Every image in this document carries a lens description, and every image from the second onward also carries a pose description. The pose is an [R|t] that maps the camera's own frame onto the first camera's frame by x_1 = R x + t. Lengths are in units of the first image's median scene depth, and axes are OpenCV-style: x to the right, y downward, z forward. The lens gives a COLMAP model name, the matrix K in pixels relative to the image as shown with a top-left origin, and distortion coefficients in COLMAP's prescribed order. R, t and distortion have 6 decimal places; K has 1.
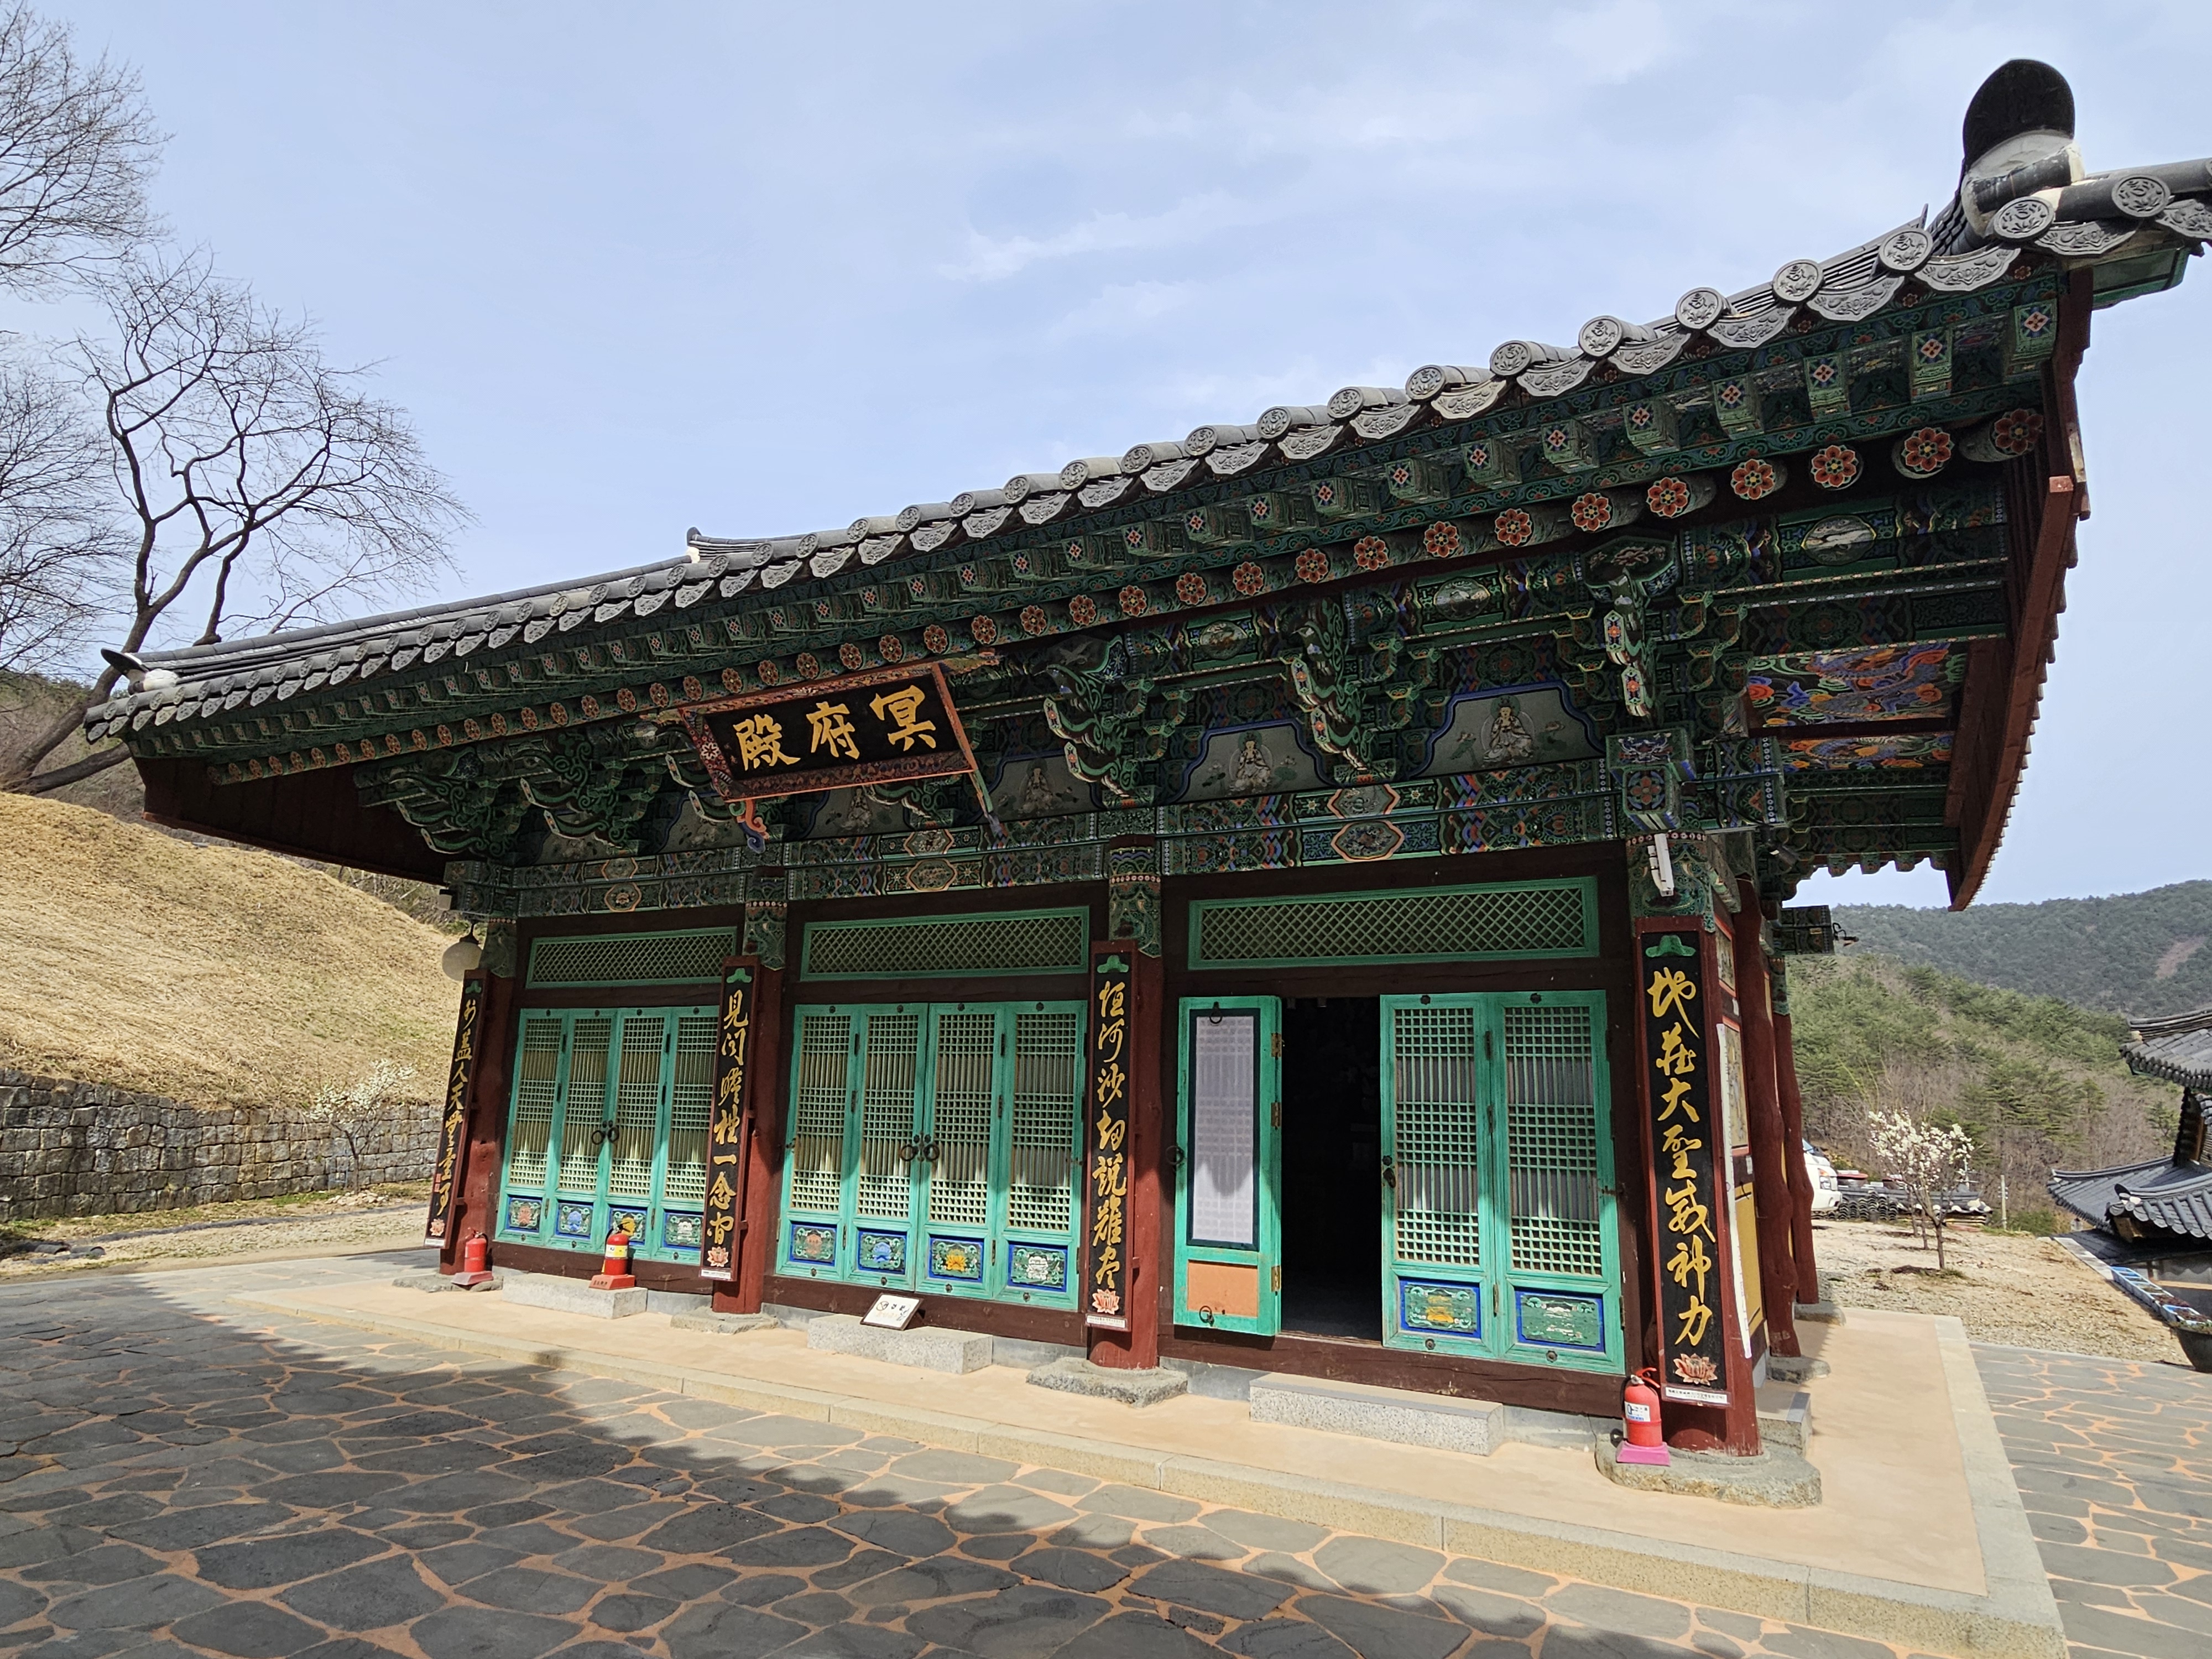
lens RADIAL K [[1331.0, 0, 1106.0], [0, 1331.0, 829.5], [0, 0, 1]] dist [0.002132, -0.000916]
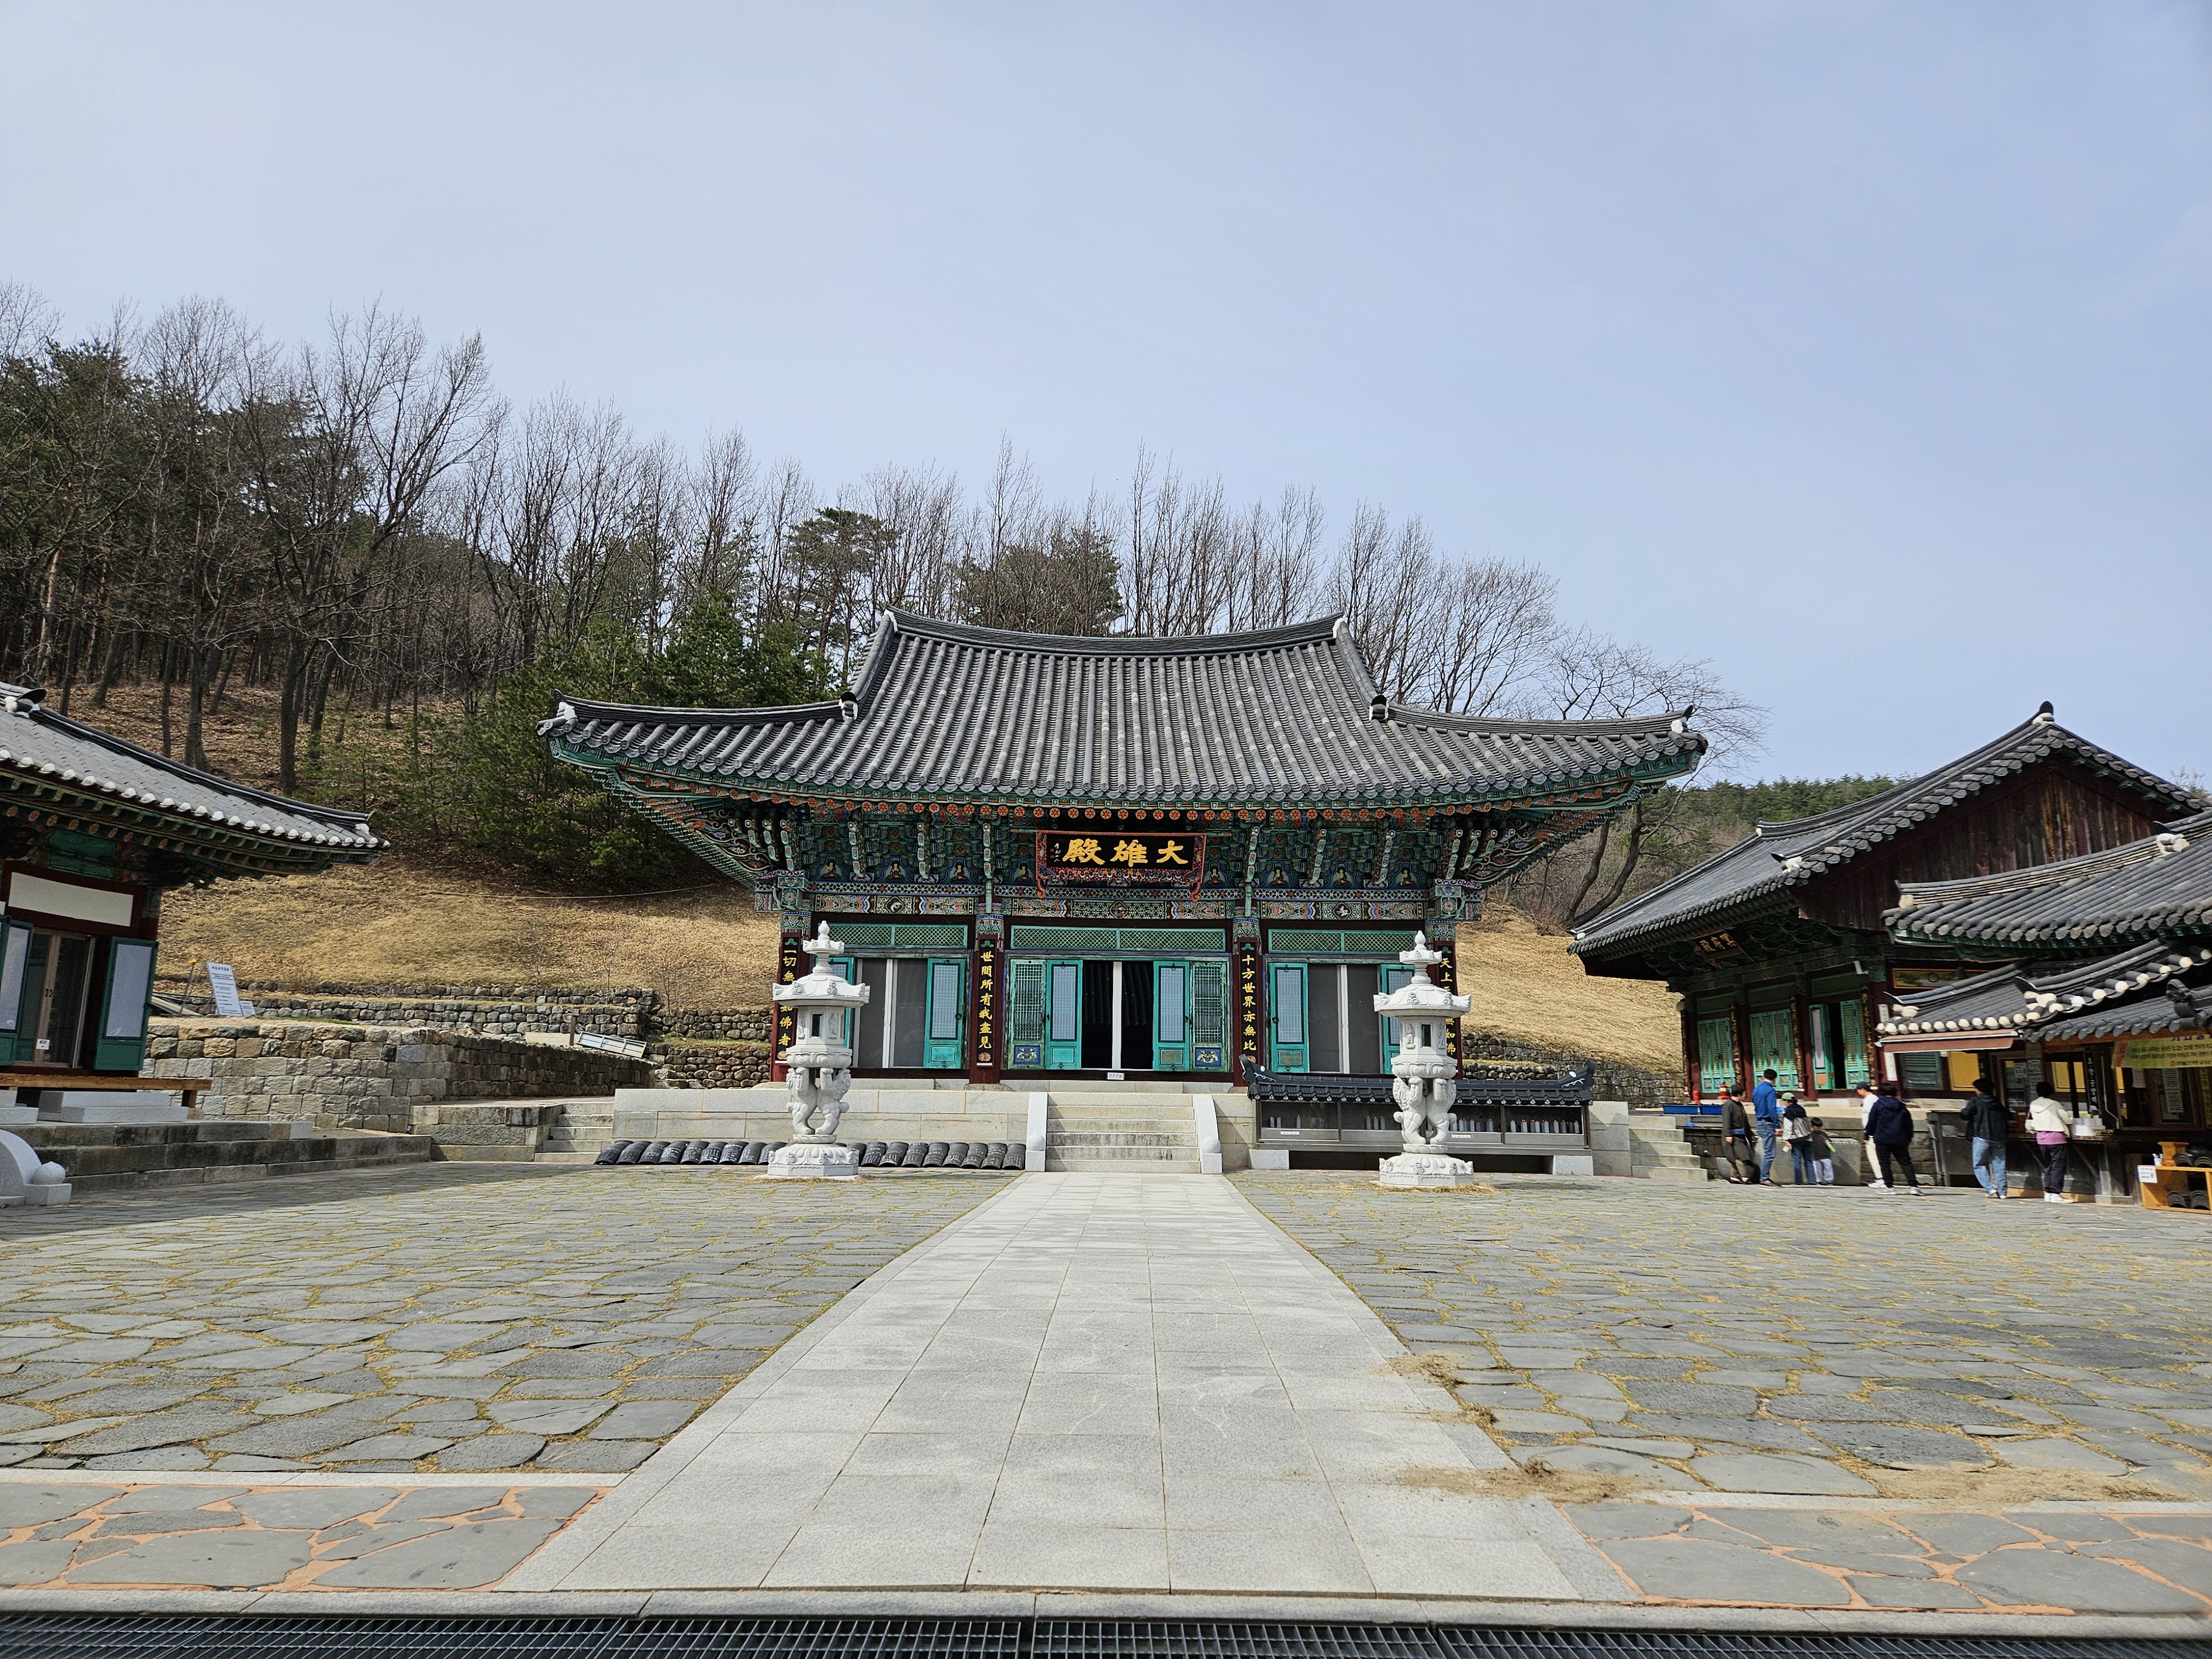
lens RADIAL K [[1482.0, 0, 1074.9], [0, 1482.0, 817.5], [0, 0, 1]] dist [0.085824, -0.077368]
pose [[0.509009, -0.186590, -0.840294, 2.632361], [0.175903, 0.978169, -0.110652, -0.282471], [0.842596, -0.091488, 0.530719, -2.905659]]
